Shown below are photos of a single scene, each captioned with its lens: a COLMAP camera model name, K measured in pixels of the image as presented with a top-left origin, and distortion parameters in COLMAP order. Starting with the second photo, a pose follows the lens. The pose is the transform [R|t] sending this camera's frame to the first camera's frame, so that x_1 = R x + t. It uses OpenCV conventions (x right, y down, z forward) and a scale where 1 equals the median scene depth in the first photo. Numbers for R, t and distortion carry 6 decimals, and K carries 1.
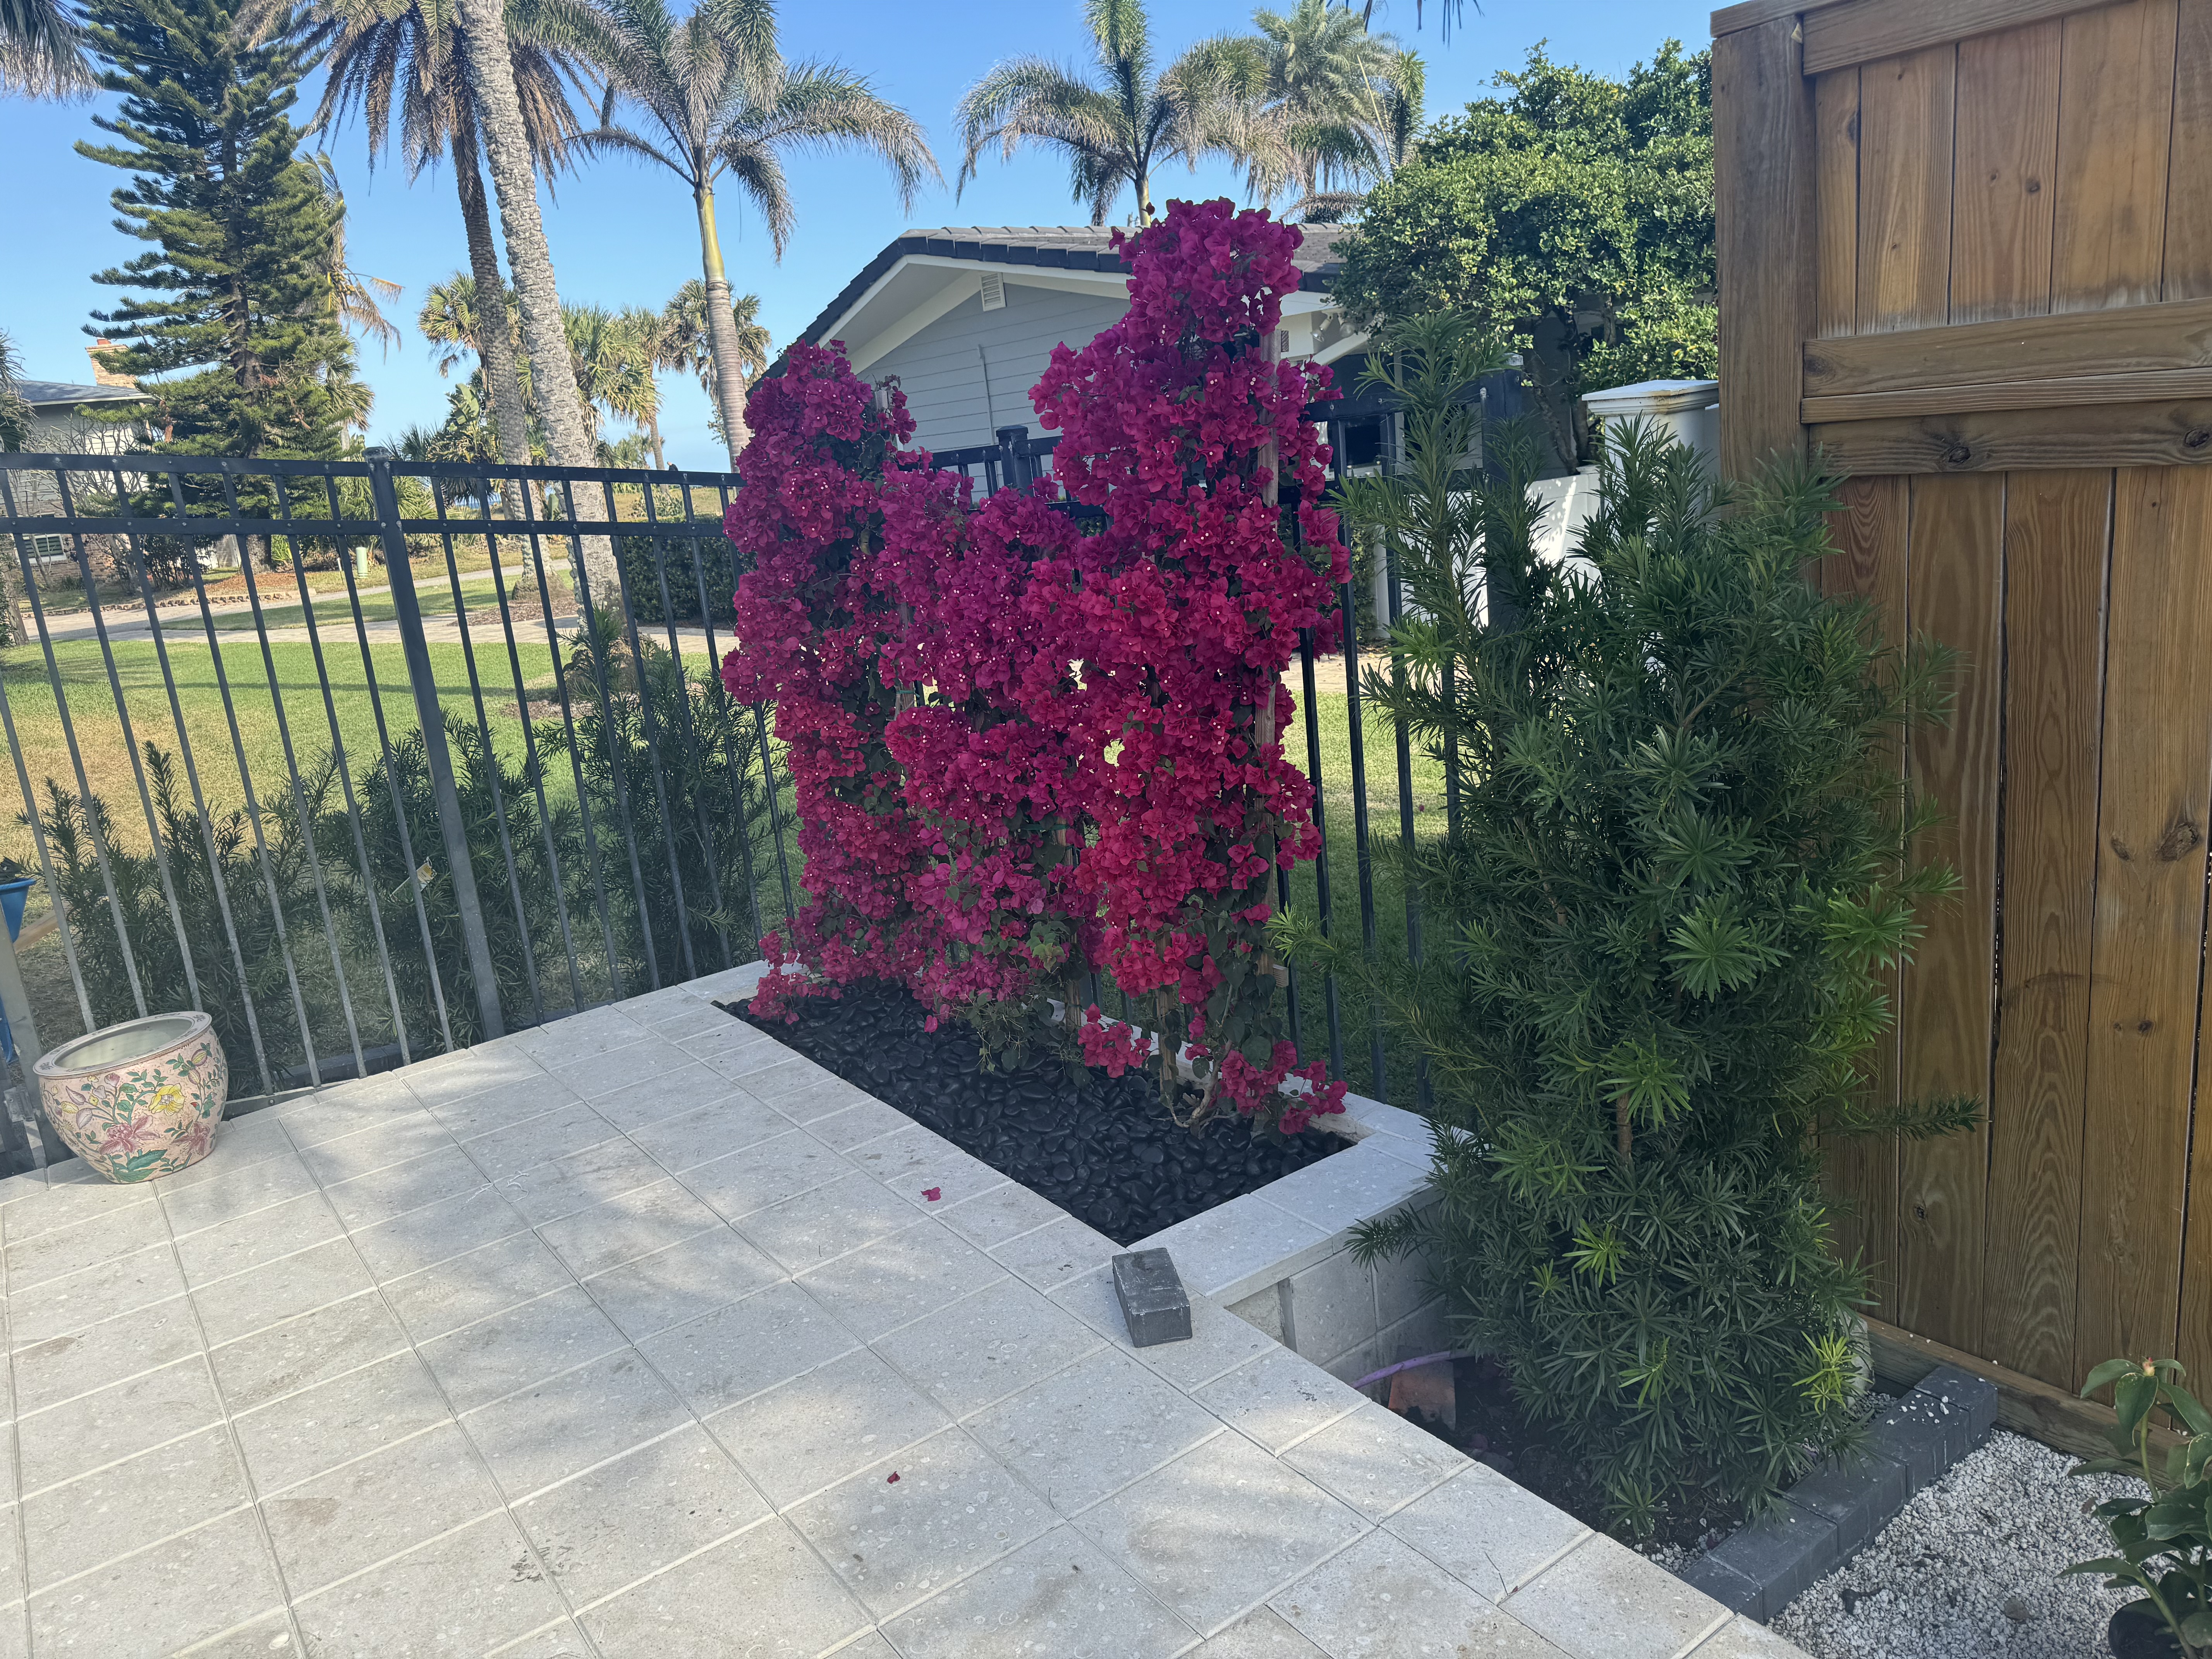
lens RADIAL K [[1540.5, 0, 1106.0], [0, 1540.5, 829.5], [0, 0, 1]] dist [0.116986, -0.158777]
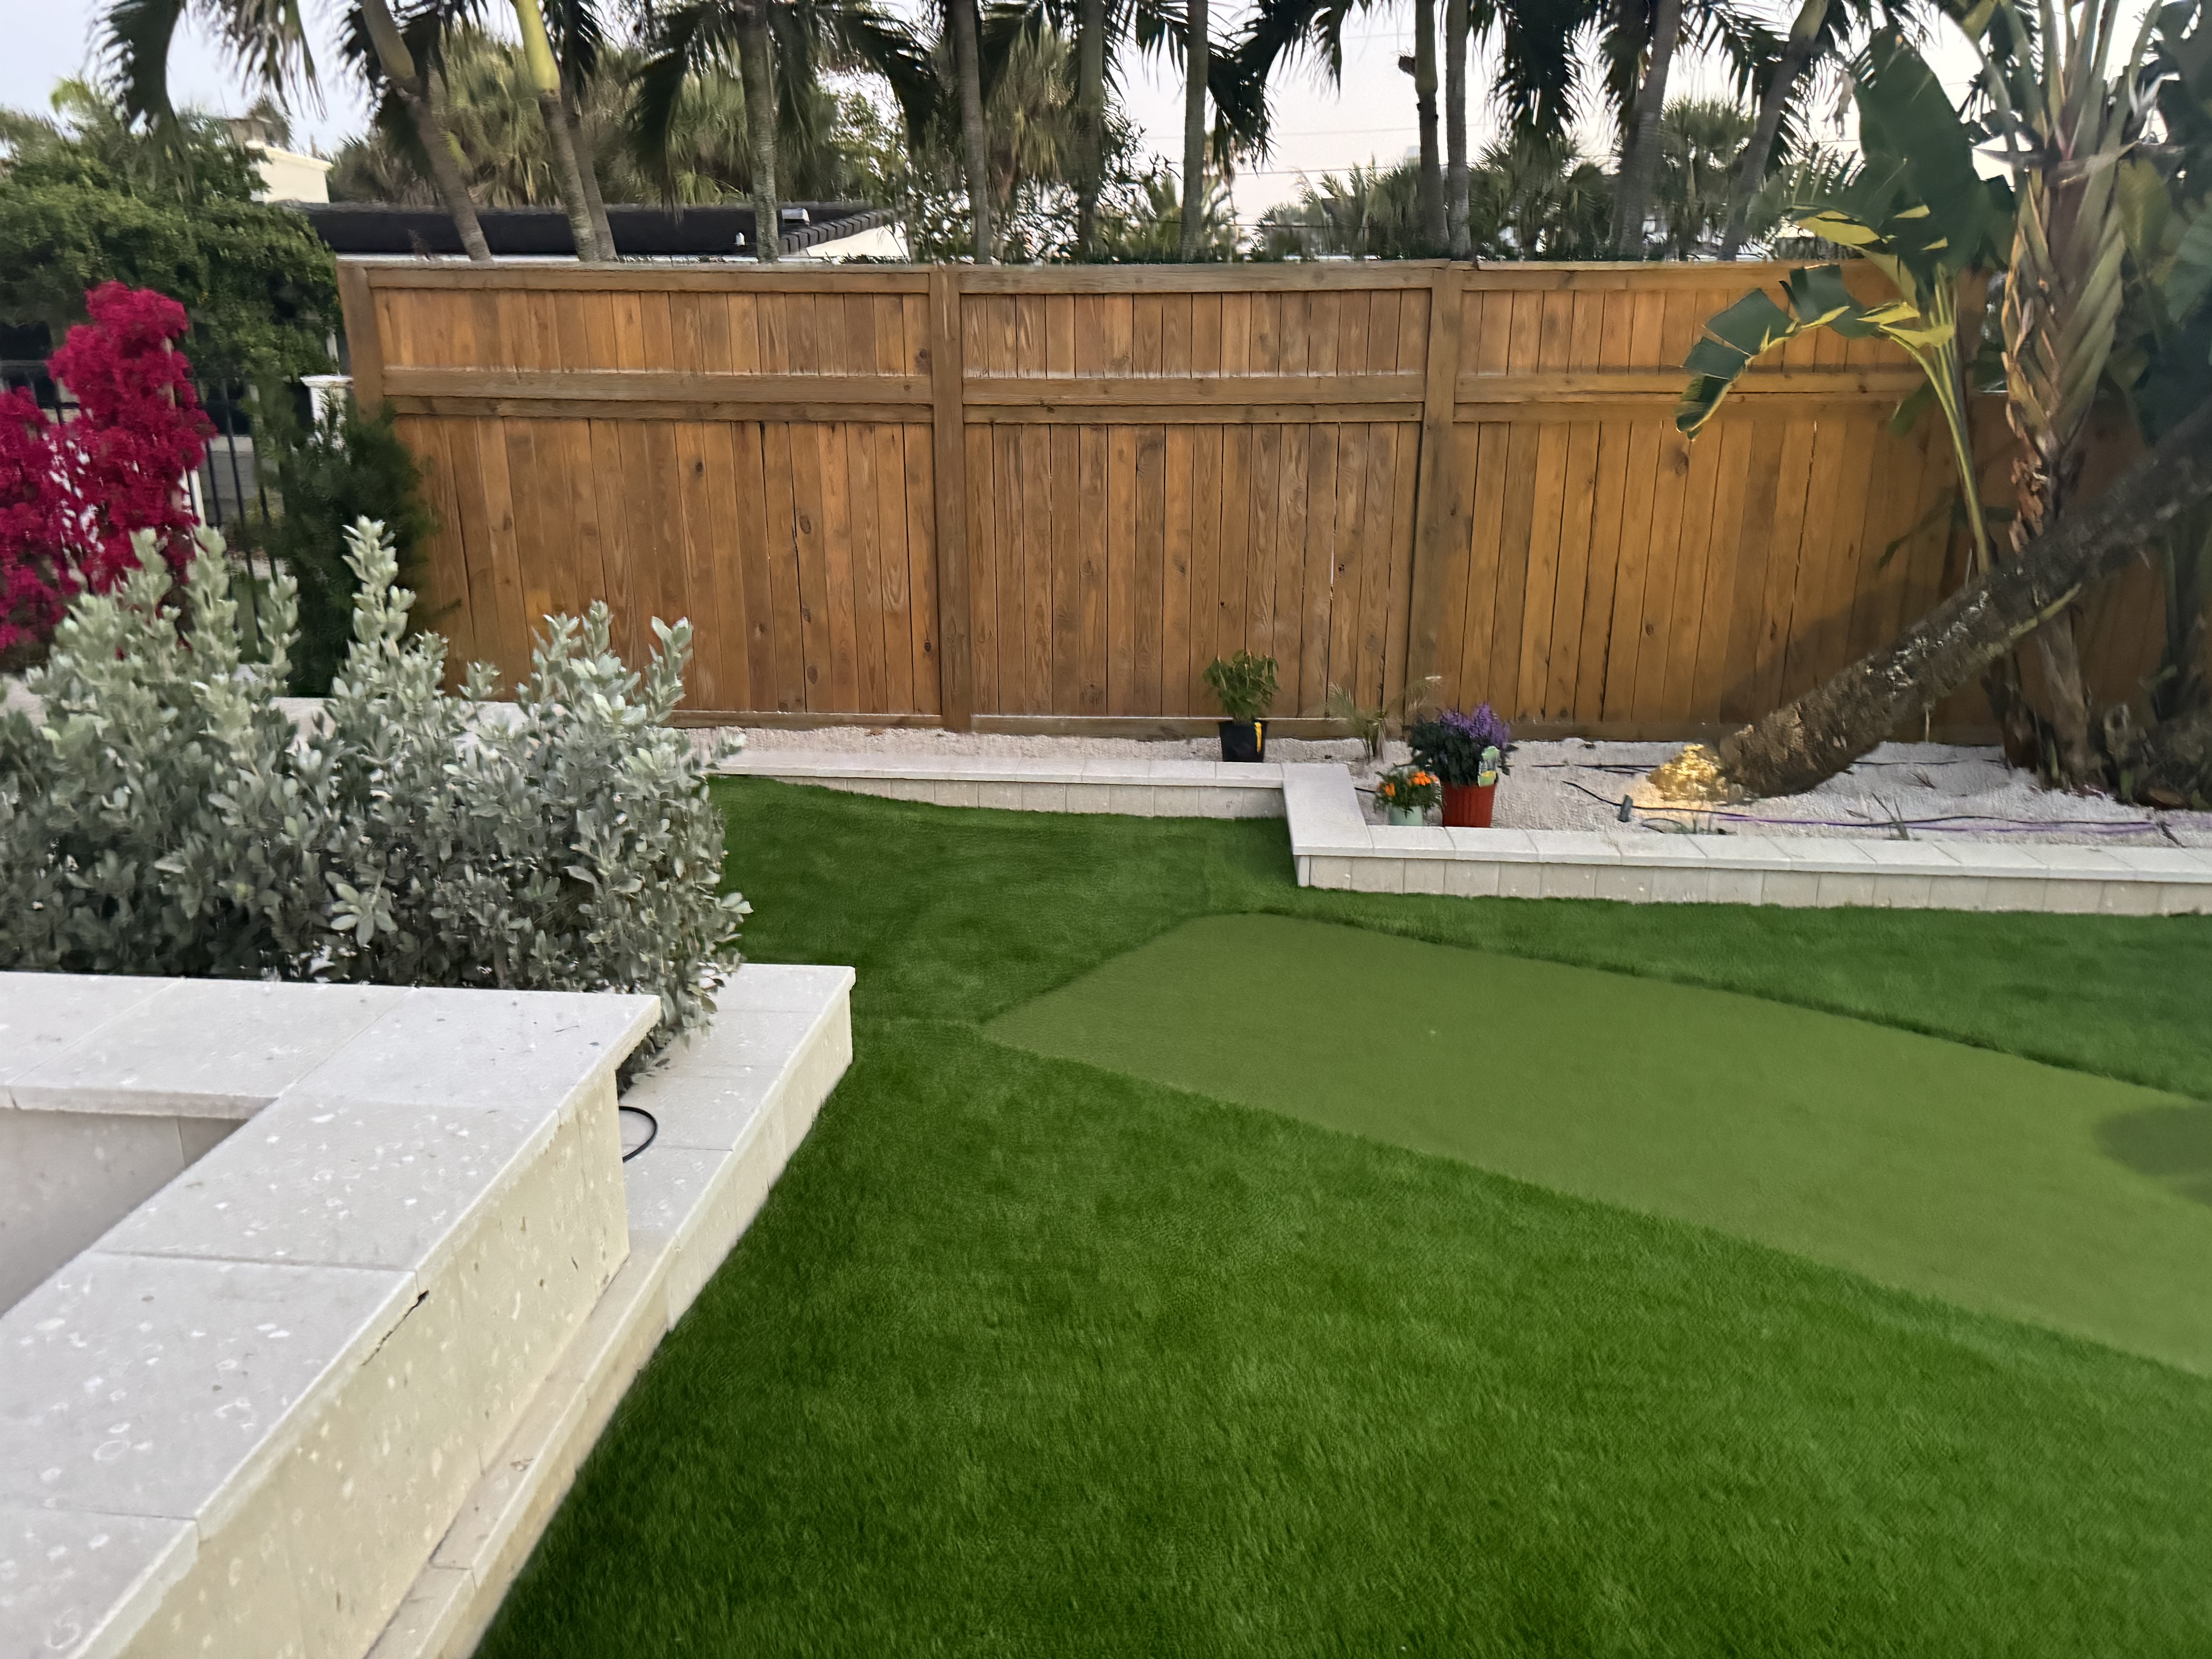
lens RADIAL K [[1542.5, 0, 1088.3], [0, 1542.5, 827.4], [0, 0, 1]] dist [0.071541, -0.077152]
pose [[0.652639, -0.110836, 0.749518, -0.414071], [0.114970, 0.992274, 0.046625, 0.236741], [-0.748895, 0.055743, 0.660340, -0.798379]]
